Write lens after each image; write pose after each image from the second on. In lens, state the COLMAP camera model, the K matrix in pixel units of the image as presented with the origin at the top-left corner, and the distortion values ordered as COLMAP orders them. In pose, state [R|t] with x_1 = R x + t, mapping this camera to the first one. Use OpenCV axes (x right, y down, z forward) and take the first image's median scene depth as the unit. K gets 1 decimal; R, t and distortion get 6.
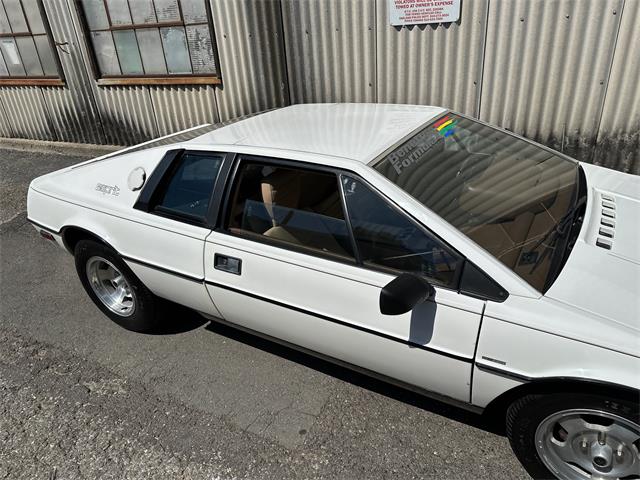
lens RADIAL K [[451.1, 0, 324.8], [0, 451.1, 236.3], [0, 0, 1]] dist [0.042450, -0.048867]
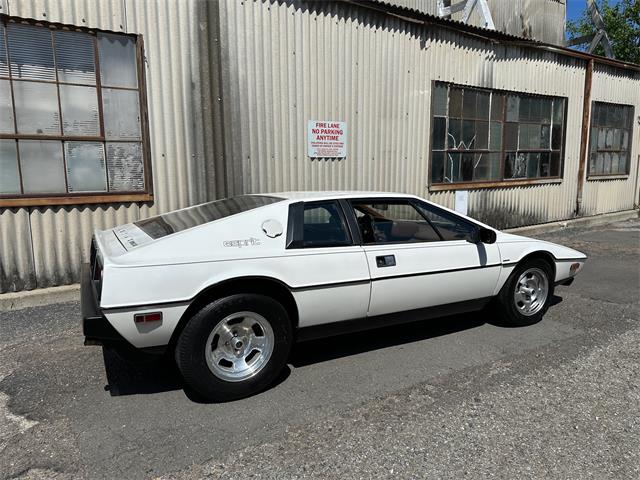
lens RADIAL K [[451.1, 0, 324.6], [0, 451.1, 223.2], [0, 0, 1]] dist [0.042450, -0.048867]
pose [[0.528993, -0.031500, 0.848042, -1.055685], [0.350211, 0.918352, -0.184343, 0.009494], [-0.772994, 0.394510, 0.496833, 0.338949]]
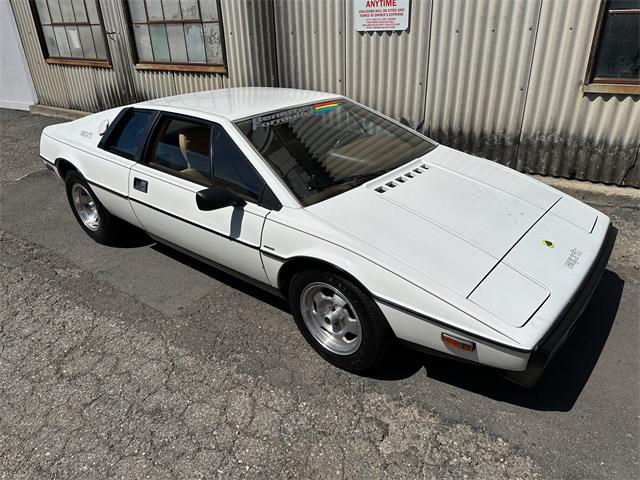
lens RADIAL K [[451.1, 0, 325.1], [0, 451.1, 234.6], [0, 0, 1]] dist [0.042450, -0.048867]
pose [[0.986982, 0.104757, -0.122037, 0.268645], [-0.106033, 0.994355, -0.003995, 0.077798], [0.120930, 0.016883, 0.992517, -0.176804]]
